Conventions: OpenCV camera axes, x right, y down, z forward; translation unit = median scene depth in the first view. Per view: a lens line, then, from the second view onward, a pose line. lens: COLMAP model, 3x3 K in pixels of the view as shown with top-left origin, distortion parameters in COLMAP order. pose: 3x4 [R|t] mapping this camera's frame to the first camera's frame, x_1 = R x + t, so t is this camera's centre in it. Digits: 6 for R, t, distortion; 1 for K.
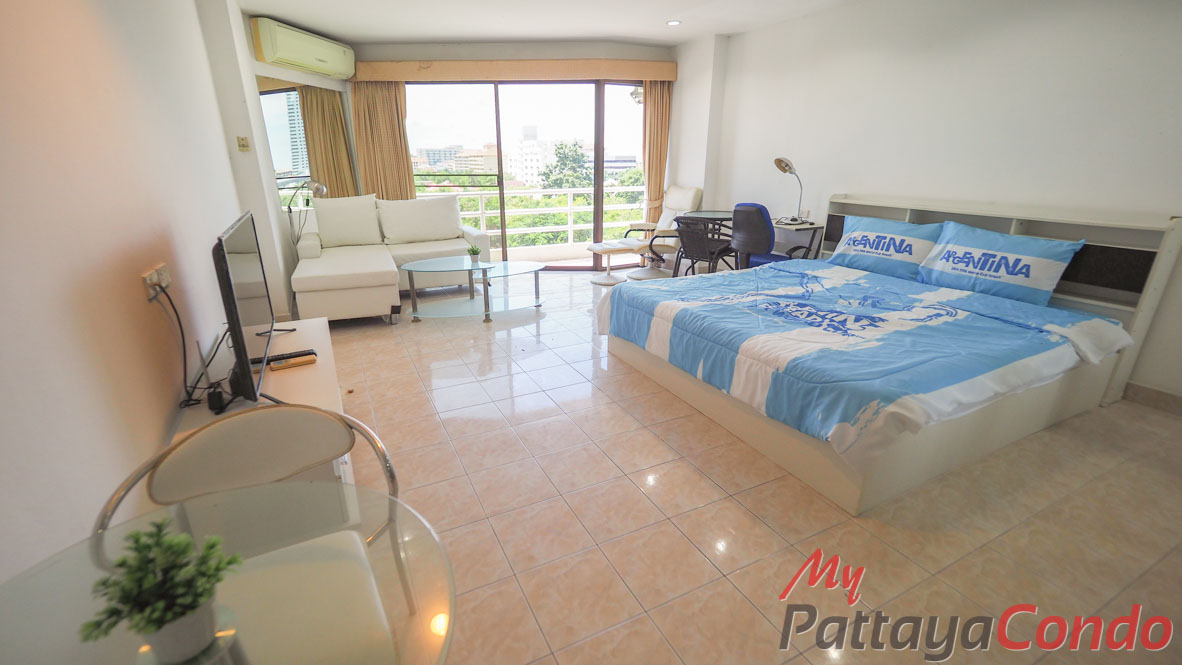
lens RADIAL K [[501.7, 0, 590.5], [0, 501.7, 327.7], [0, 0, 1]] dist [-0.000298, -0.006724]
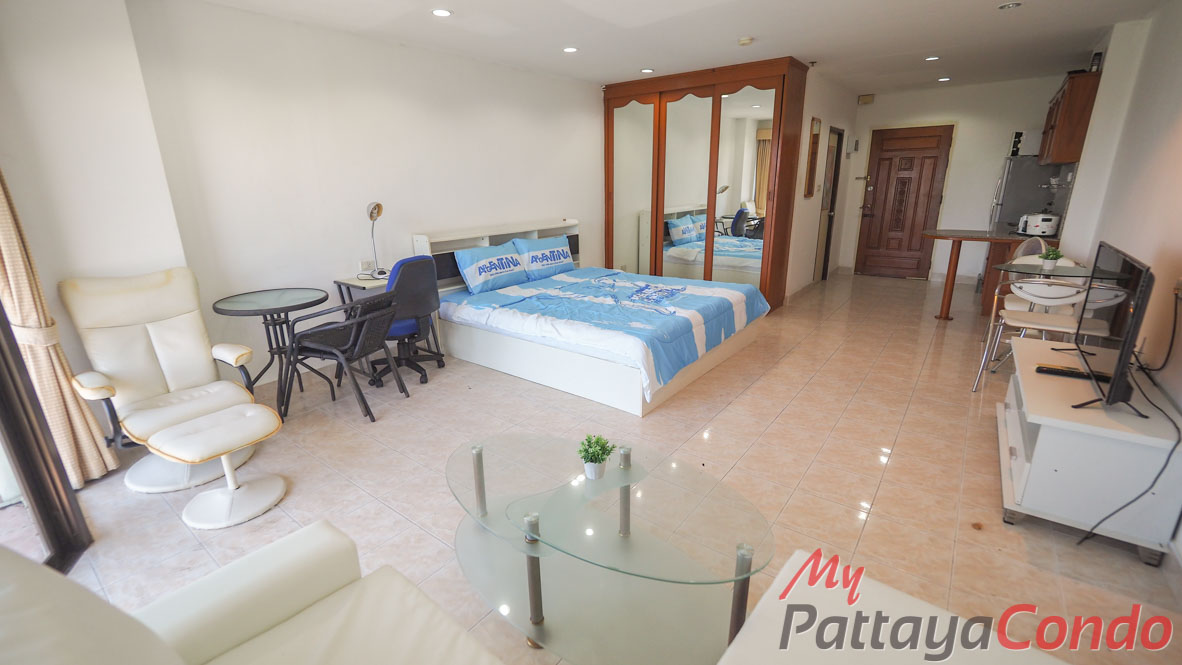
lens RADIAL K [[501.7, 0, 590.5], [0, 501.7, 327.7], [0, 0, 1]] dist [-0.000298, -0.006724]
pose [[-0.434472, -0.232177, 0.870246, -0.698114], [0.313686, 0.866706, 0.387841, -0.491877], [-0.844295, 0.441490, -0.303729, 1.400257]]
